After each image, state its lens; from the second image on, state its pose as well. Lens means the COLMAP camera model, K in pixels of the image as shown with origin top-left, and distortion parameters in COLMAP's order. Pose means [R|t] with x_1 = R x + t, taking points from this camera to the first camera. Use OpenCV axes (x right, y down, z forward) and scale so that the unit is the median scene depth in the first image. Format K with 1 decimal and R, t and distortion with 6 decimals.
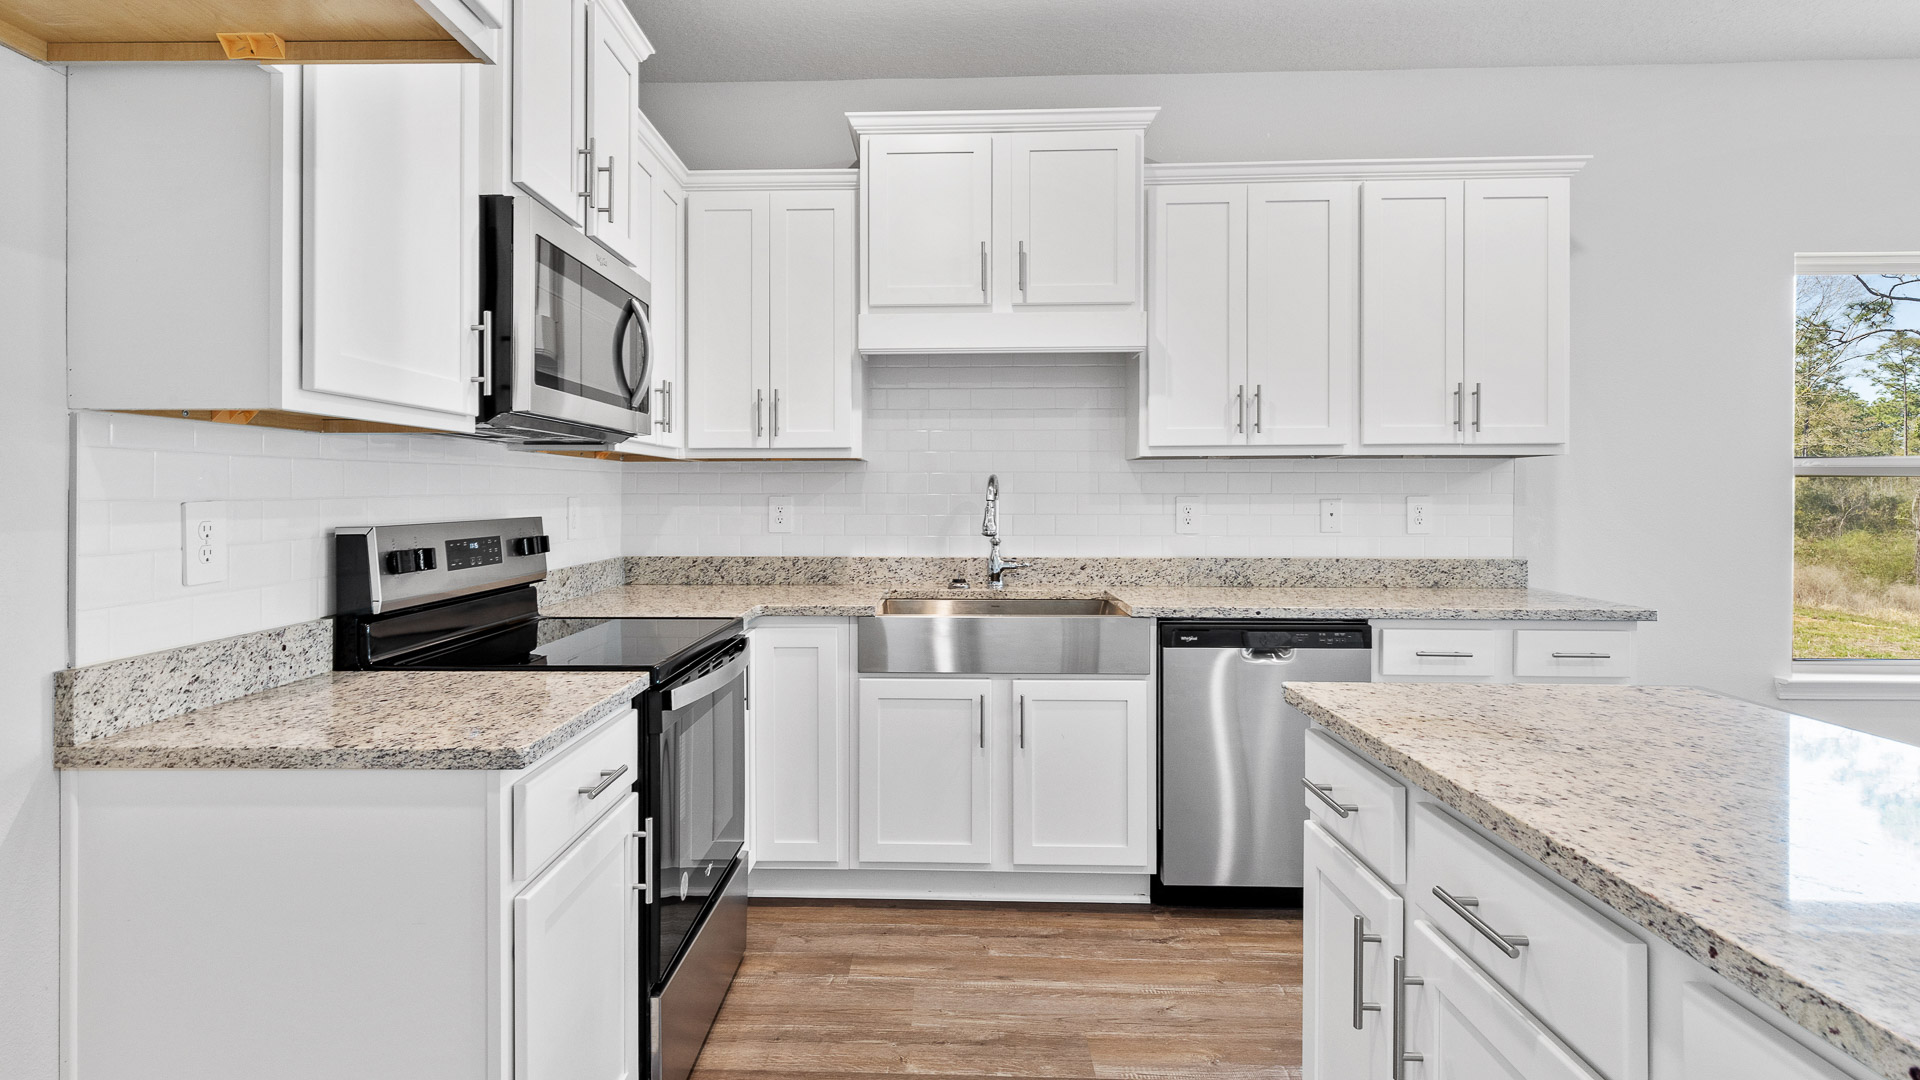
lens RADIAL K [[989.3, 0, 953.4], [0, 989.3, 524.0], [0, 0, 1]] dist [-0.000090, -0.000591]
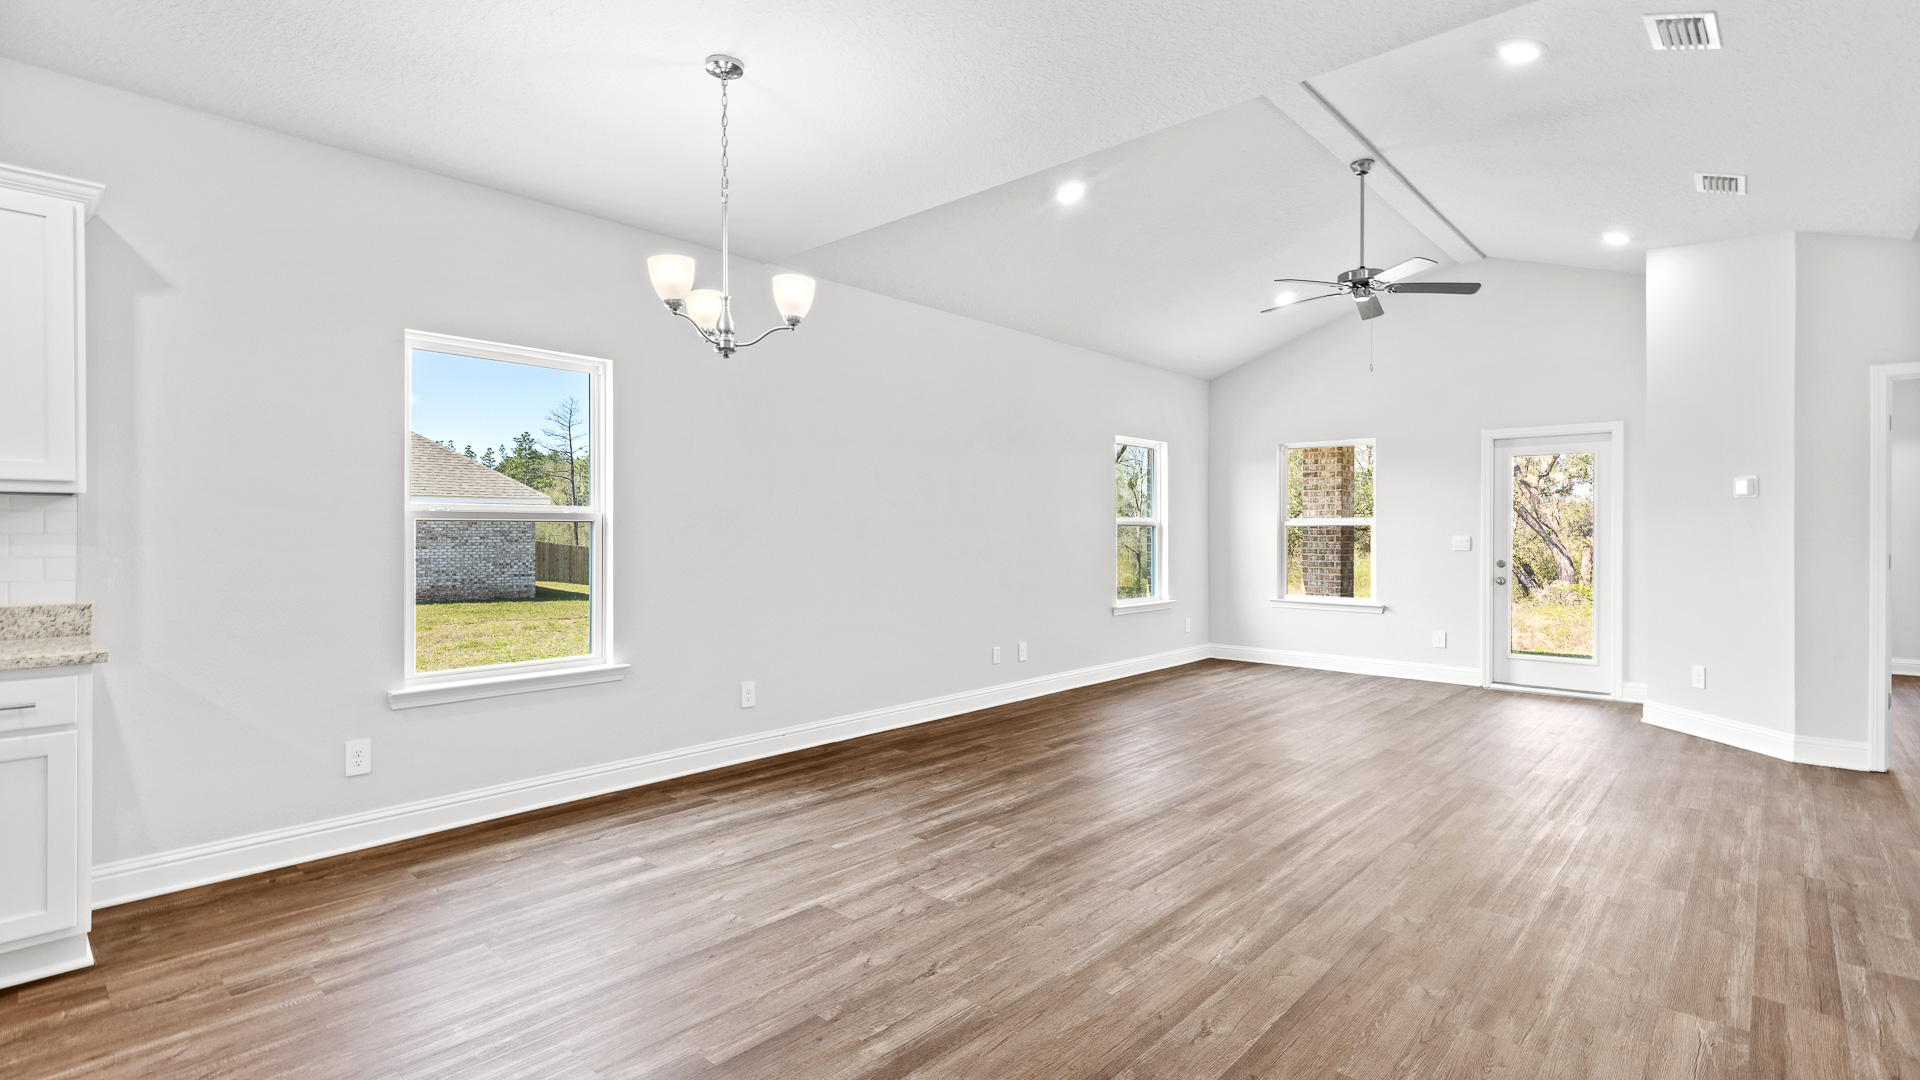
lens RADIAL K [[890.2, 0, 956.7], [0, 890.2, 538.5], [0, 0, 1]] dist [0.006317, -0.000551]
pose [[0.655957, -0.006387, 0.754771, 0.510544], [0.027009, 0.999522, -0.015015, 0.009670], [-0.754315, 0.030235, 0.655816, -0.189735]]
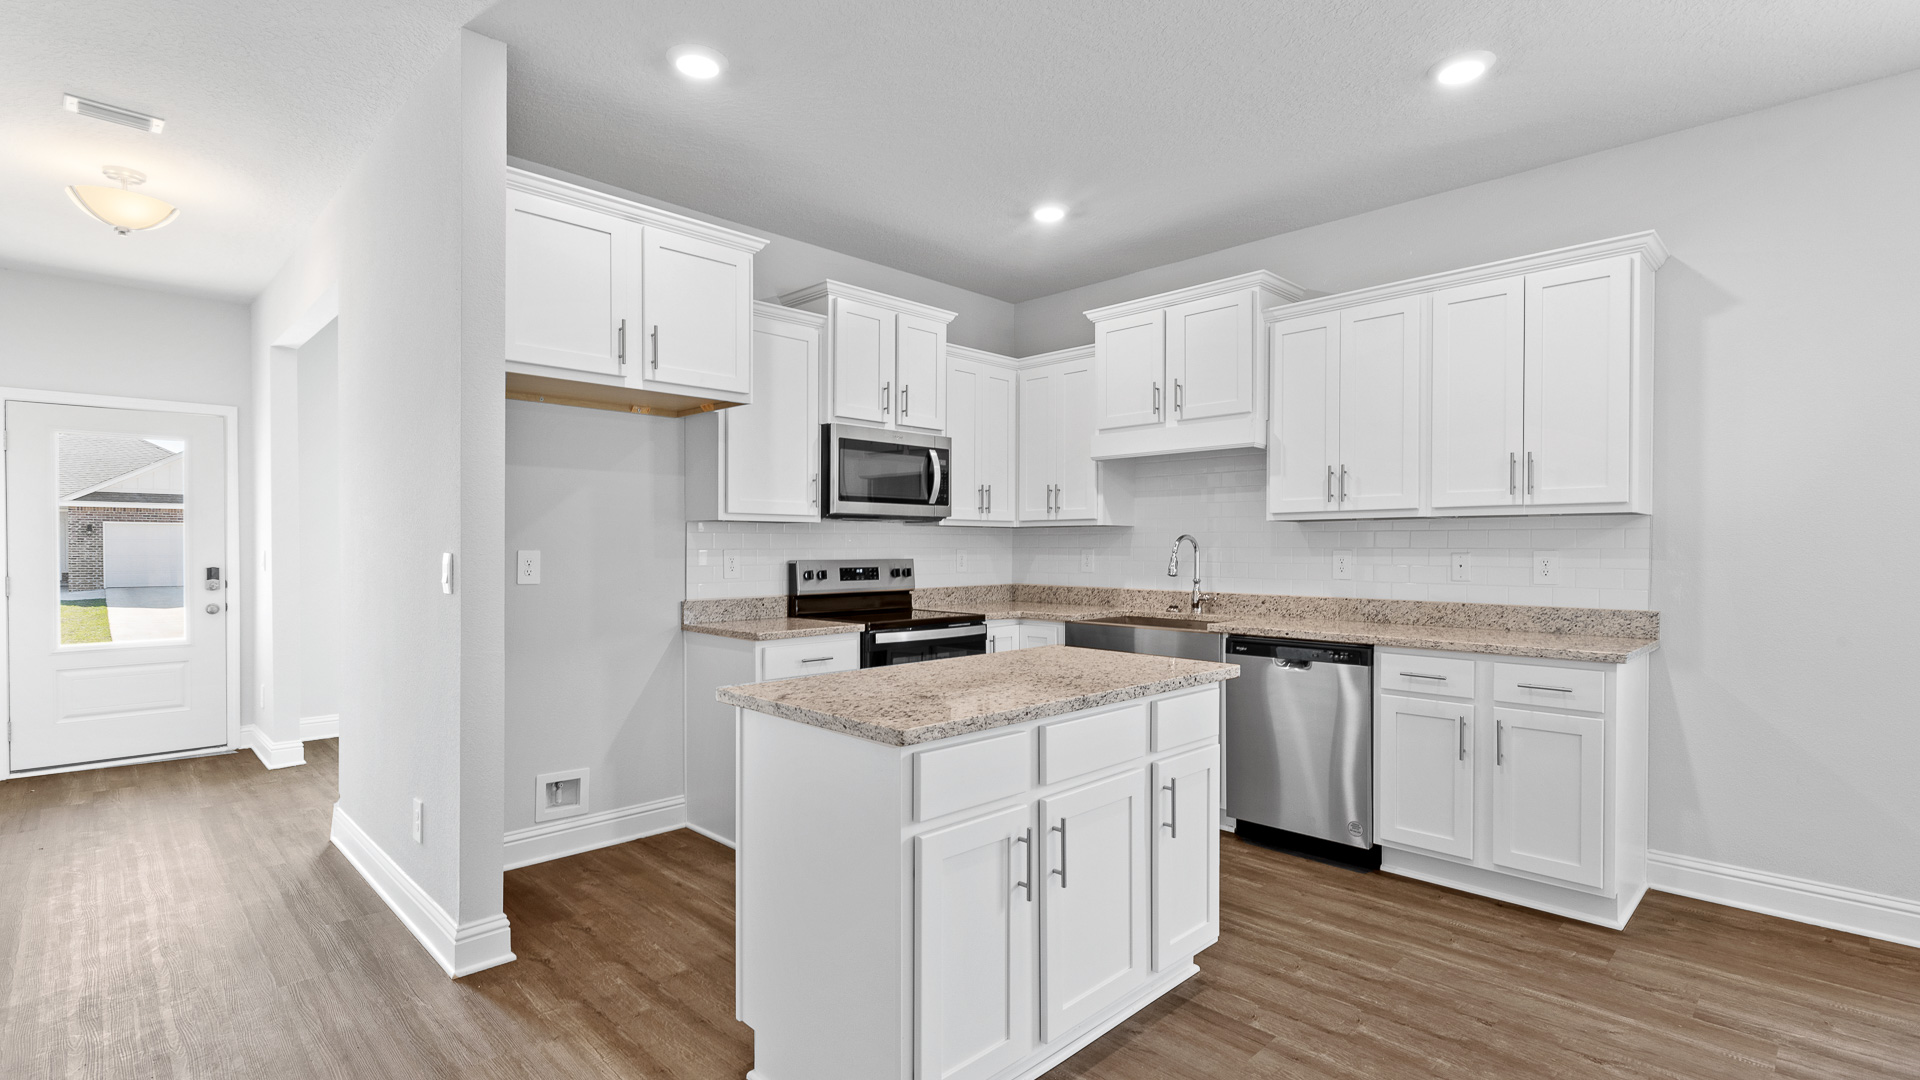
lens RADIAL K [[890.2, 0, 950.0], [0, 890.2, 560.3], [0, 0, 1]] dist [0.006317, -0.000551]
pose [[0.714871, 0.010416, -0.699178, 0.749558], [-0.024457, 0.999650, -0.010114, 0.010216], [0.698828, 0.024330, 0.714876, -0.196020]]
